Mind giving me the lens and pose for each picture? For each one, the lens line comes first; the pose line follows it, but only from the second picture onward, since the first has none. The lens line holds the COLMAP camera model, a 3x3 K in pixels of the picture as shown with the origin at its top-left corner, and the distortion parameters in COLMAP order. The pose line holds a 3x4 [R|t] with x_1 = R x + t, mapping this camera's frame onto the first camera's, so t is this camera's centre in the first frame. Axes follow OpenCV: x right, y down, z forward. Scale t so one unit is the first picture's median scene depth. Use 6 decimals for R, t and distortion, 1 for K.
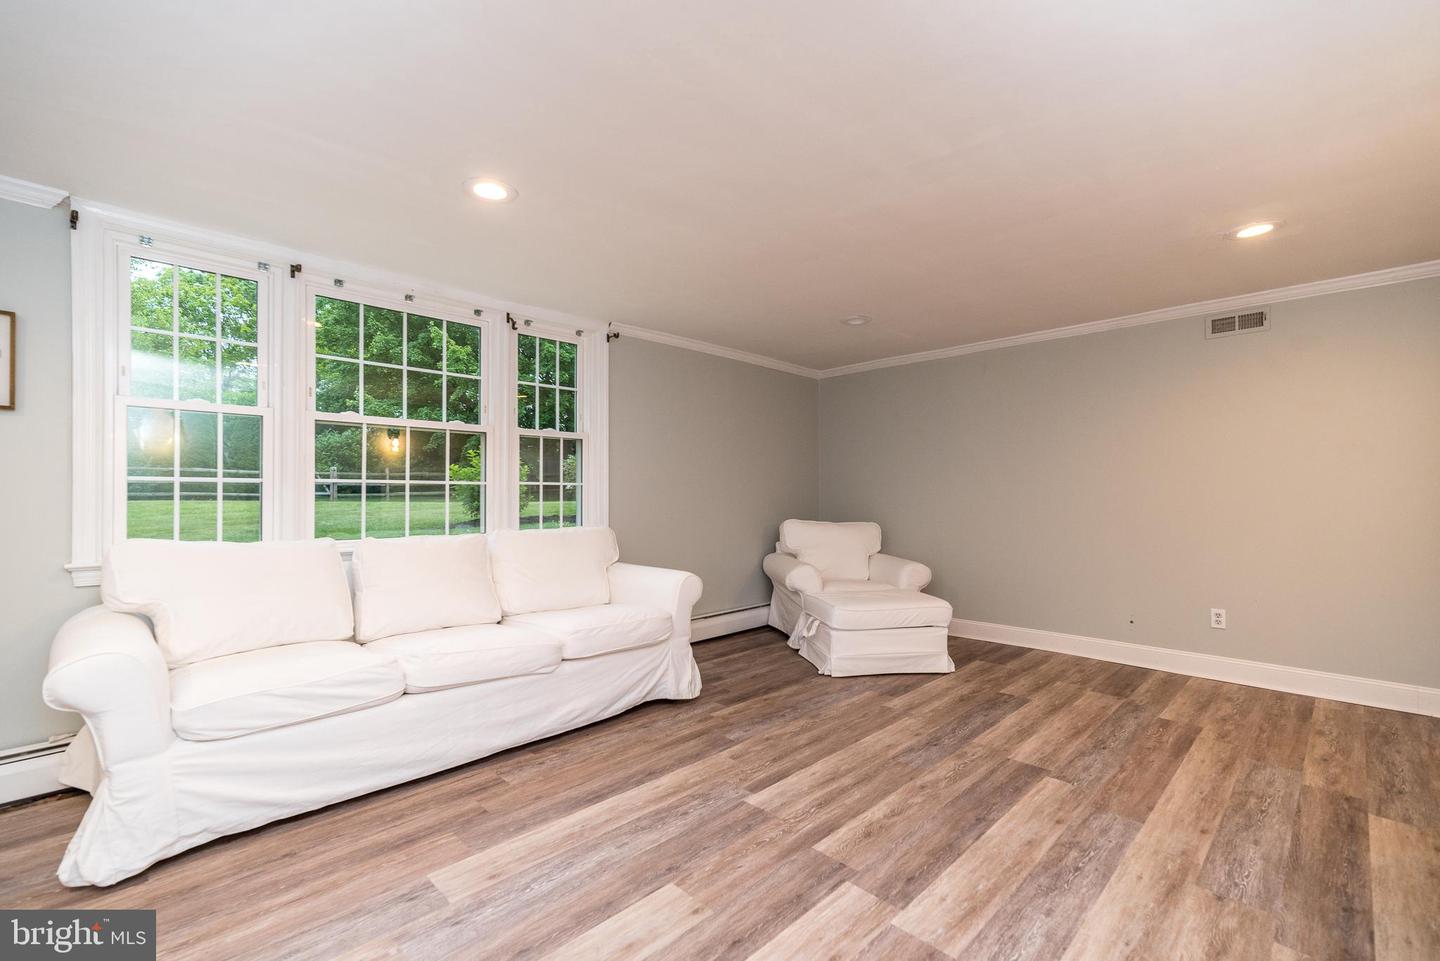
lens RADIAL K [[626.4, 0, 718.7], [0, 626.4, 456.4], [0, 0, 1]] dist [0.005757, 0.000016]
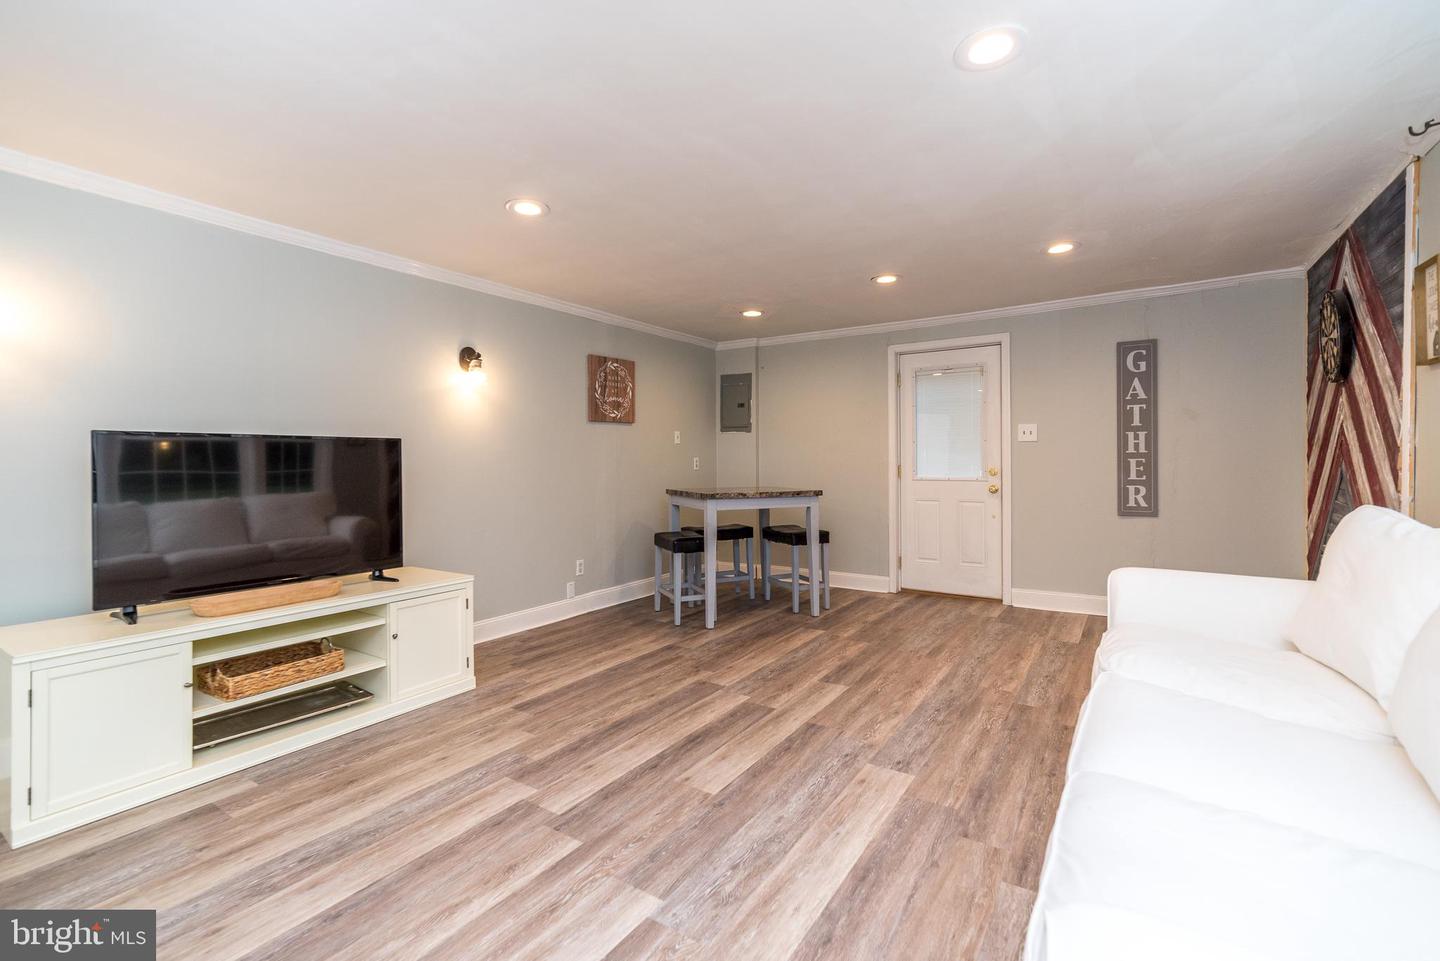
lens RADIAL K [[618.3, 0, 710.0], [0, 618.3, 463.4], [0, 0, 1]] dist [0.007935, 0.000032]
pose [[-0.982381, 0.013161, -0.186423, 0.102928], [0.023831, 0.998196, -0.055114, 0.092983], [0.185361, -0.058586, -0.980922, 1.594698]]
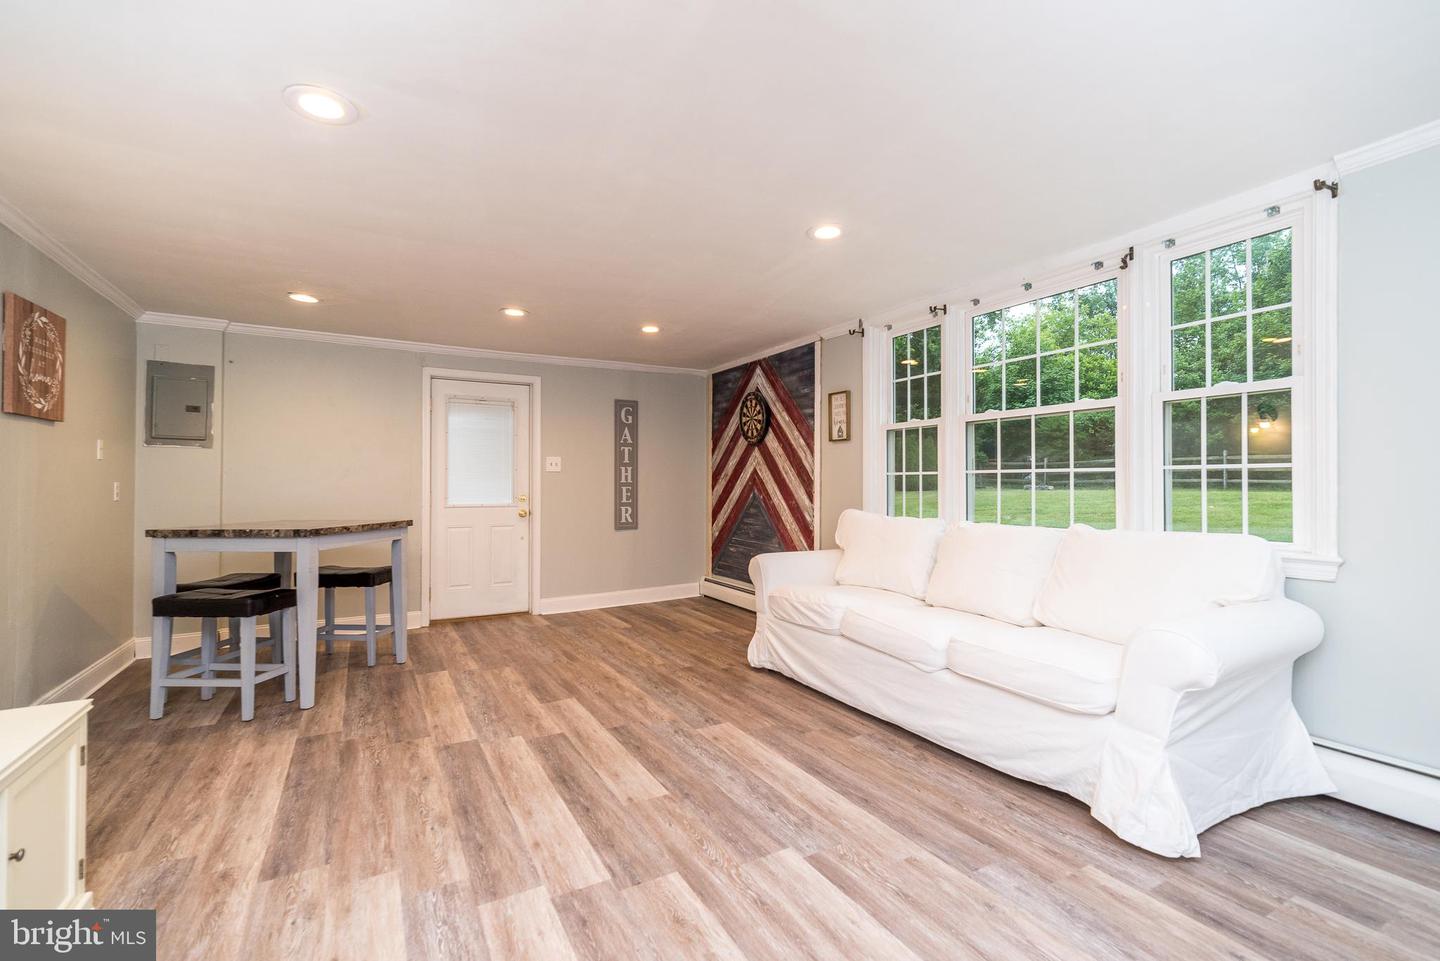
lens RADIAL K [[632.1, 0, 703.1], [0, 632.1, 480.4], [0, 0, 1]] dist [0.008998, 0.000272]
pose [[-0.291548, -0.004217, -0.956547, 0.827372], [0.063153, 0.997724, -0.023647, 0.063256], [0.954469, -0.067303, -0.290618, 1.086593]]
